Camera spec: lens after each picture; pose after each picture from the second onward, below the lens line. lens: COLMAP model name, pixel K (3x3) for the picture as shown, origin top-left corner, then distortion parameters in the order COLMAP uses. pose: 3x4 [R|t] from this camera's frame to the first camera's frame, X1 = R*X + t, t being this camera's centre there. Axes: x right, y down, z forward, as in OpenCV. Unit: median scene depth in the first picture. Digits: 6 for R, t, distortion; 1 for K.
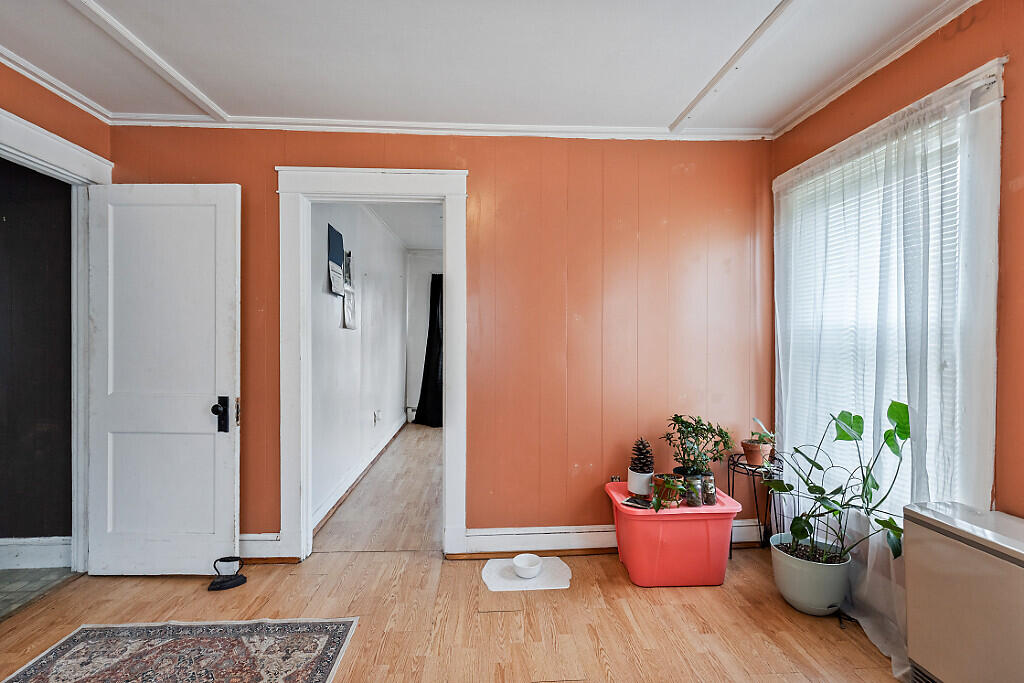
lens RADIAL K [[462.3, 0, 506.3], [0, 462.3, 328.7], [0, 0, 1]] dist [0.000057, -0.000463]
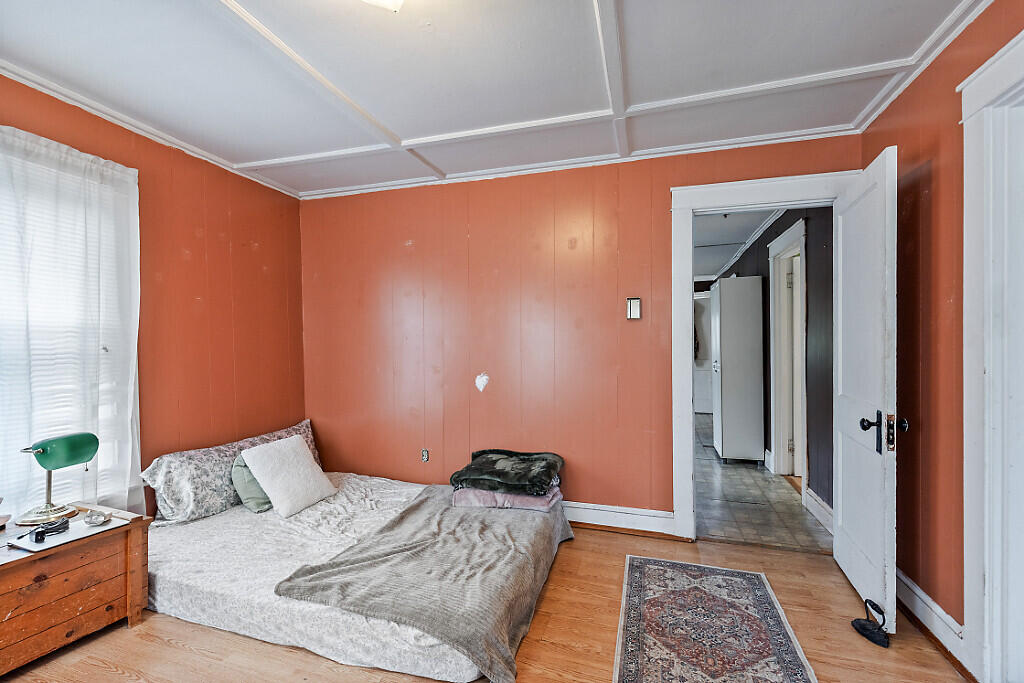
lens RADIAL K [[462.3, 0, 506.3], [0, 462.3, 328.7], [0, 0, 1]] dist [0.000057, -0.000463]
pose [[-0.341664, -0.039140, -0.939007, 0.488205], [0.008033, 0.998974, -0.044563, 0.045967], [0.939788, -0.022769, -0.340999, 0.798884]]
